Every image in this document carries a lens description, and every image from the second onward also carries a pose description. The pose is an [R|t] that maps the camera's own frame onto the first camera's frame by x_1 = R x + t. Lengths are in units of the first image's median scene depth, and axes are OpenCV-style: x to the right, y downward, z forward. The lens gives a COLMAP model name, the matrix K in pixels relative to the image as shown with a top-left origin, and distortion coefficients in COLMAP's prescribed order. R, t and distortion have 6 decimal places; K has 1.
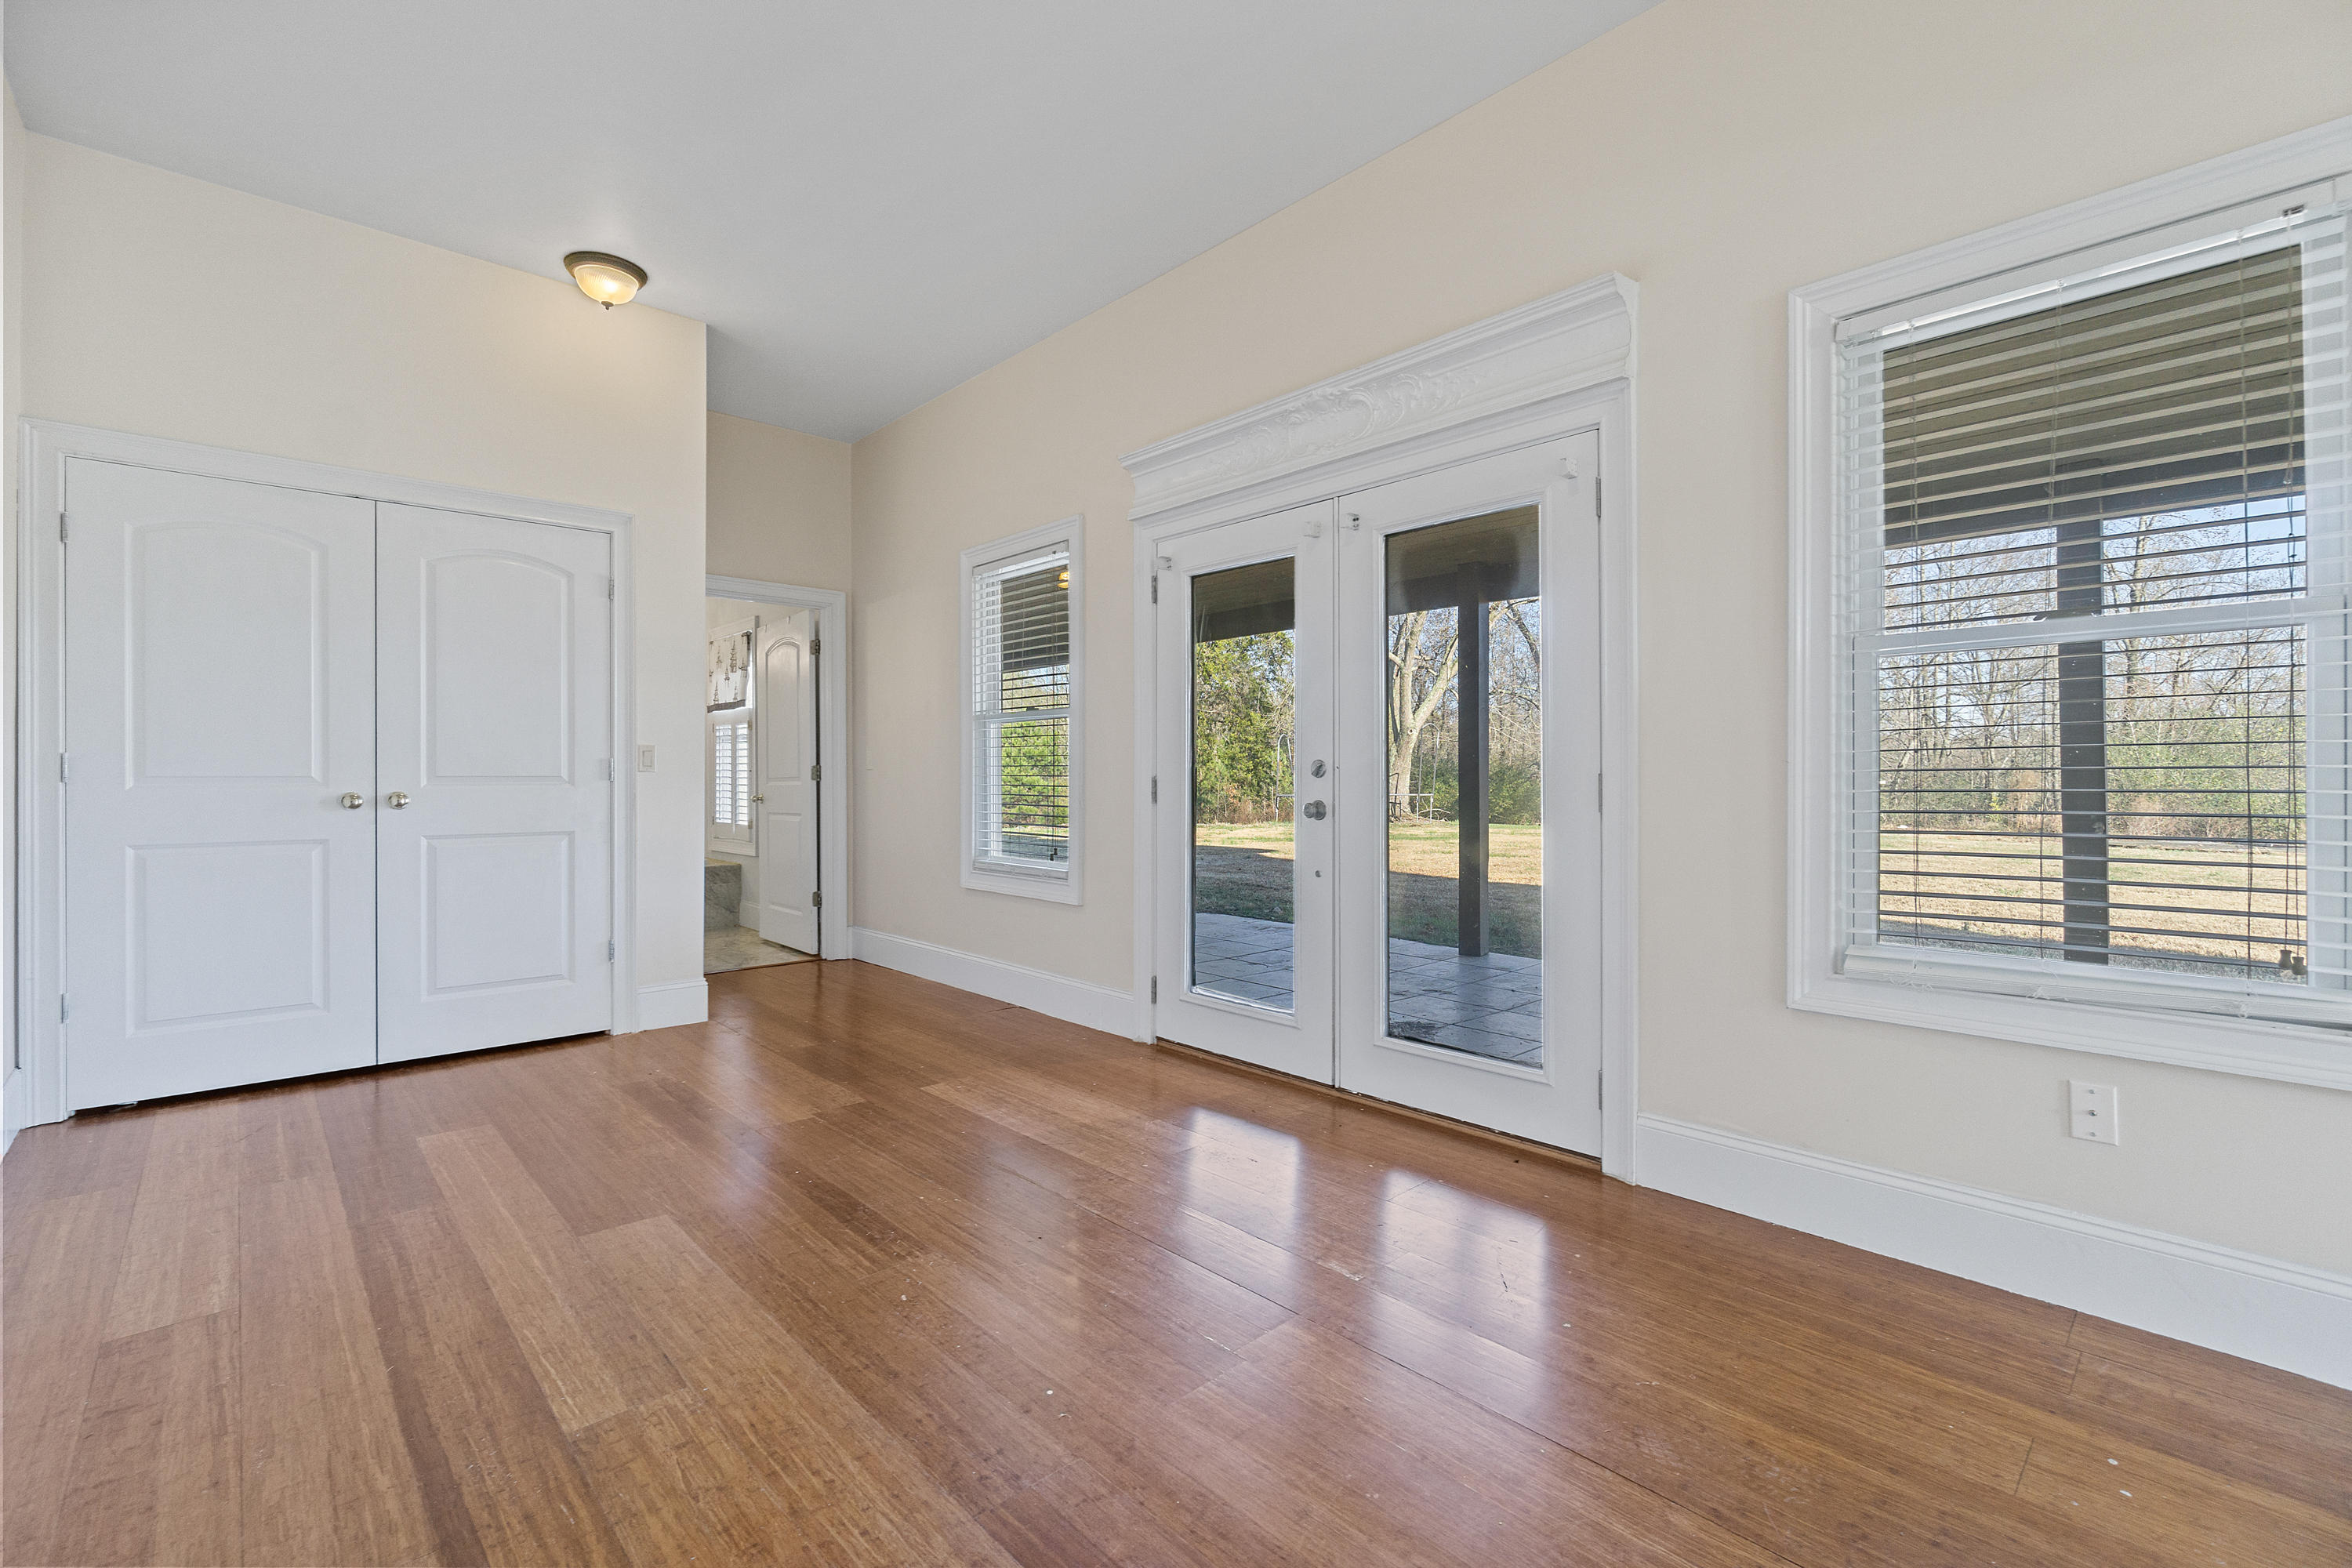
lens RADIAL K [[1003.6, 0, 1178.6], [0, 1003.6, 778.5], [0, 0, 1]] dist [0.001698, -0.000231]
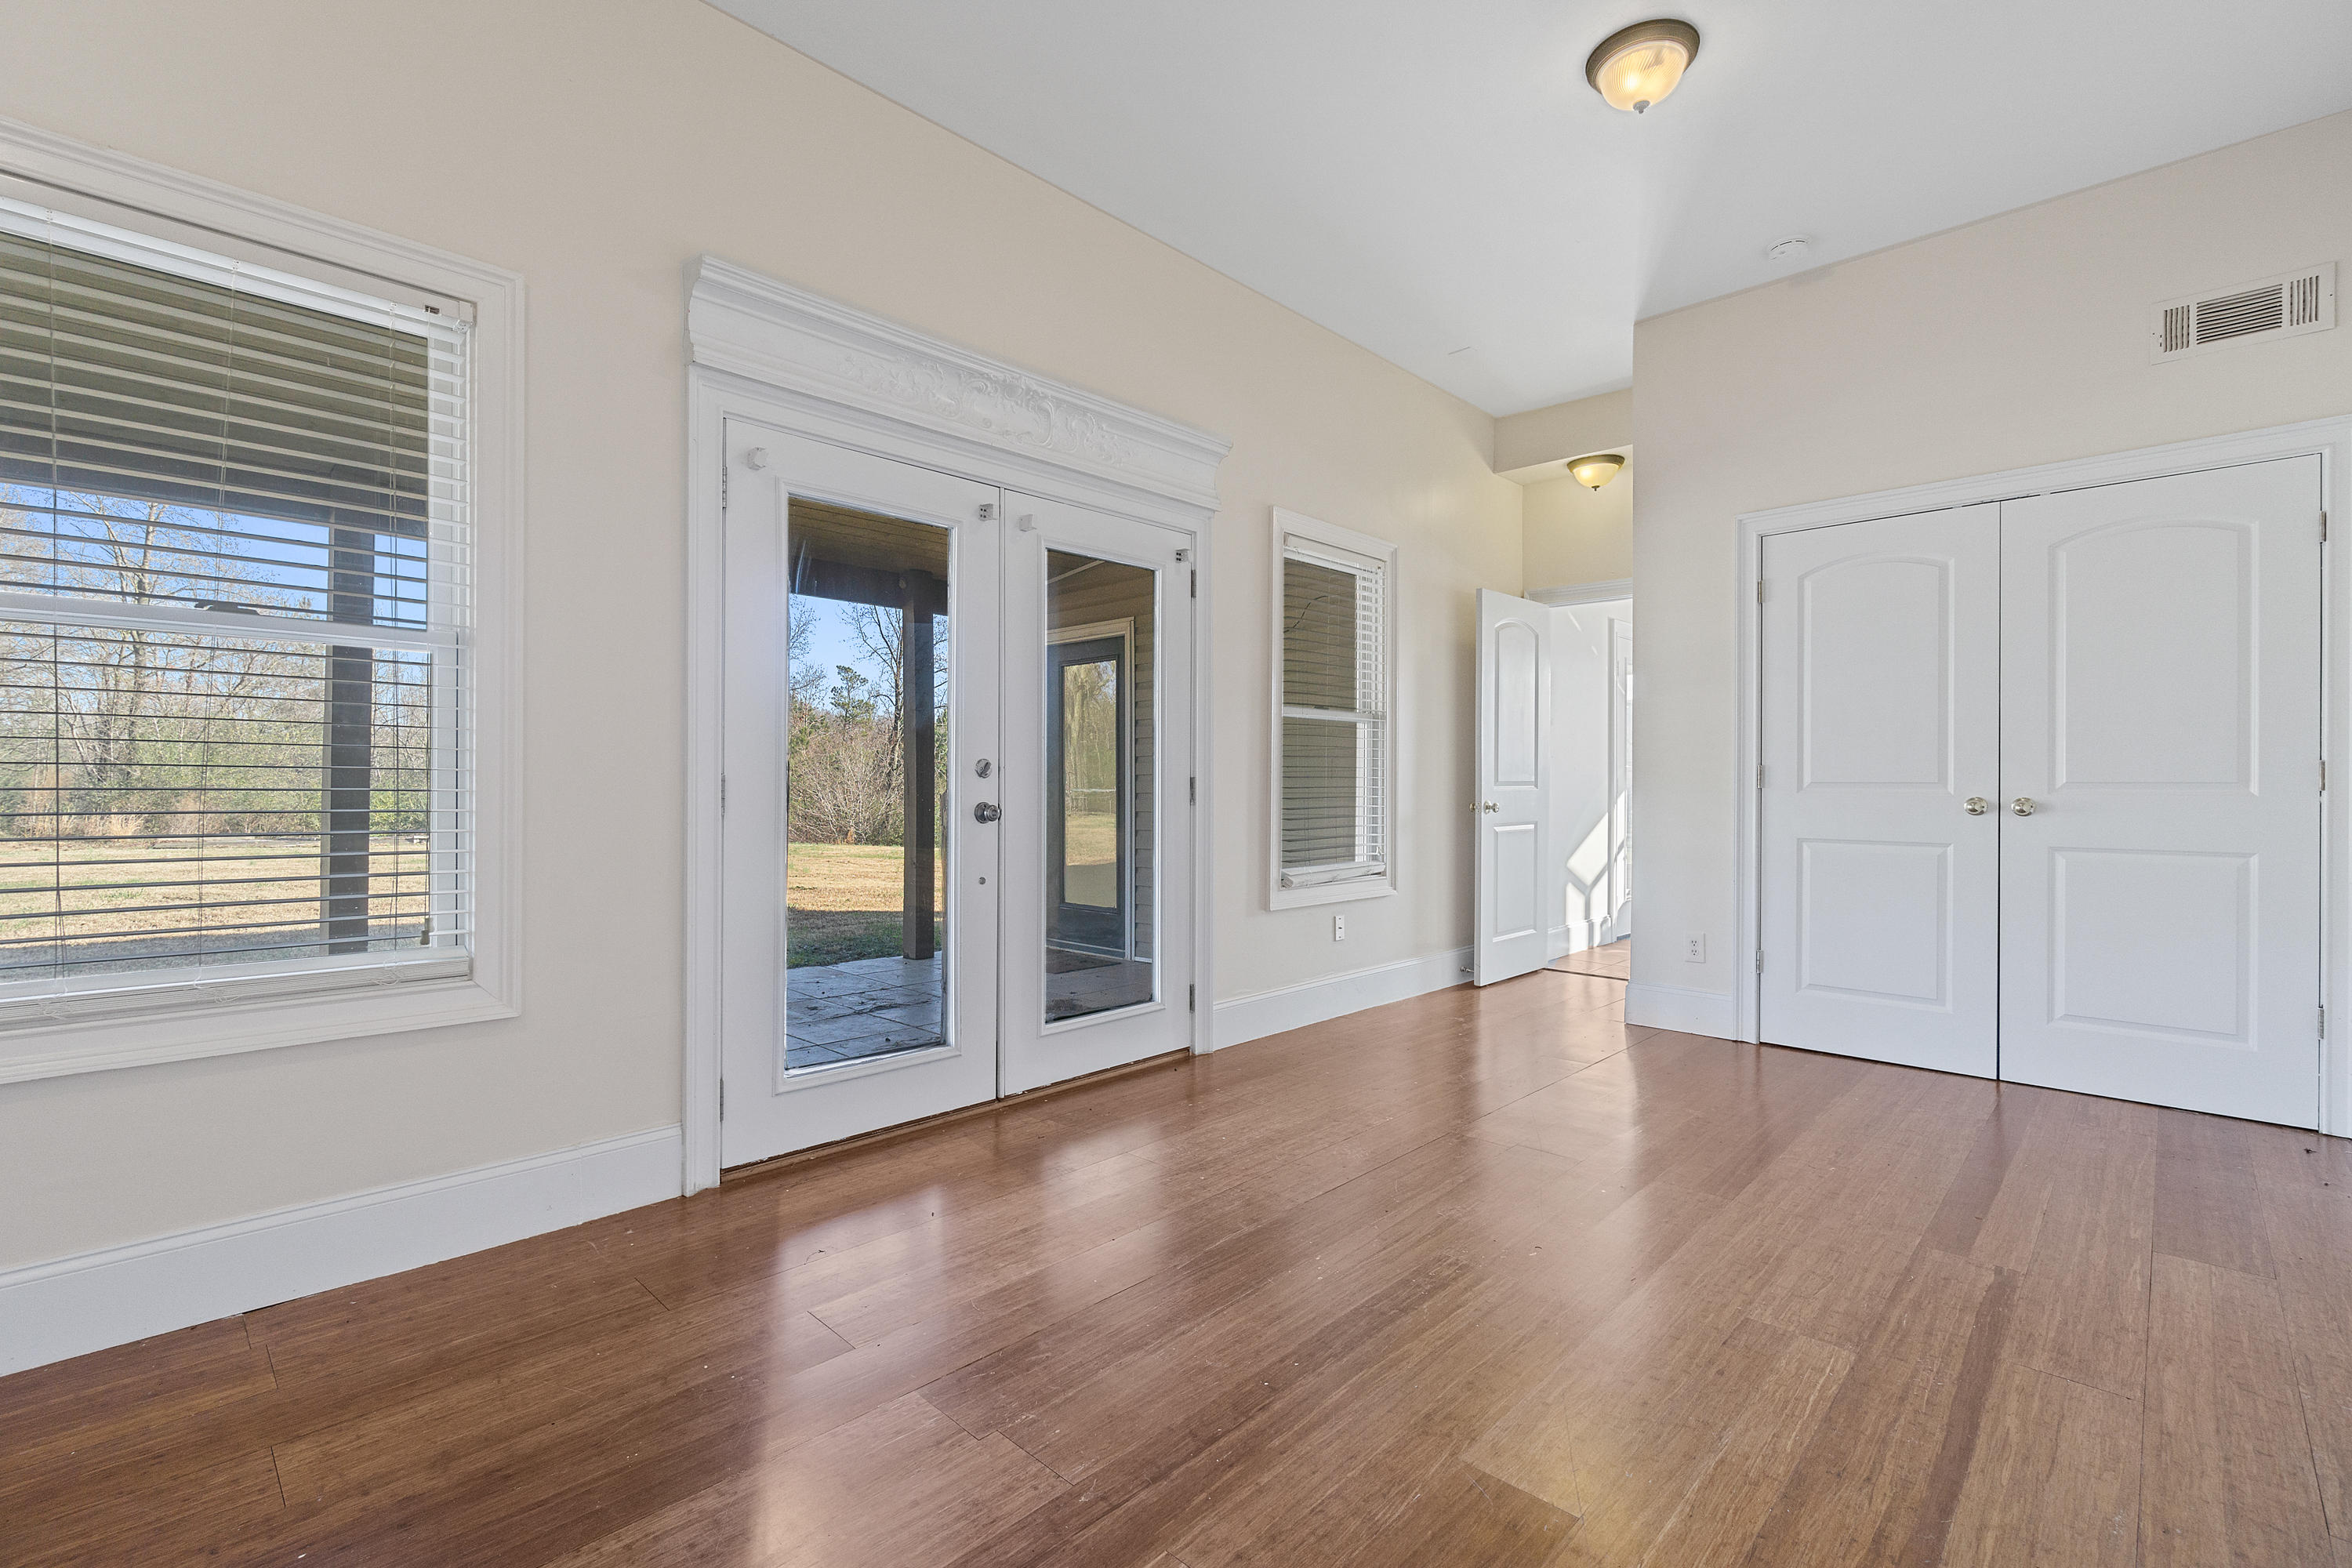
lens RADIAL K [[1038.6, 0, 1148.3], [0, 1038.6, 783.0], [0, 0, 1]] dist [-0.020247, 0.009752]
pose [[-0.031882, -0.000992, 0.999491, -0.775557], [-0.005695, 0.999983, 0.000811, 0.002072], [-0.999475, -0.005666, -0.031887, 0.816586]]
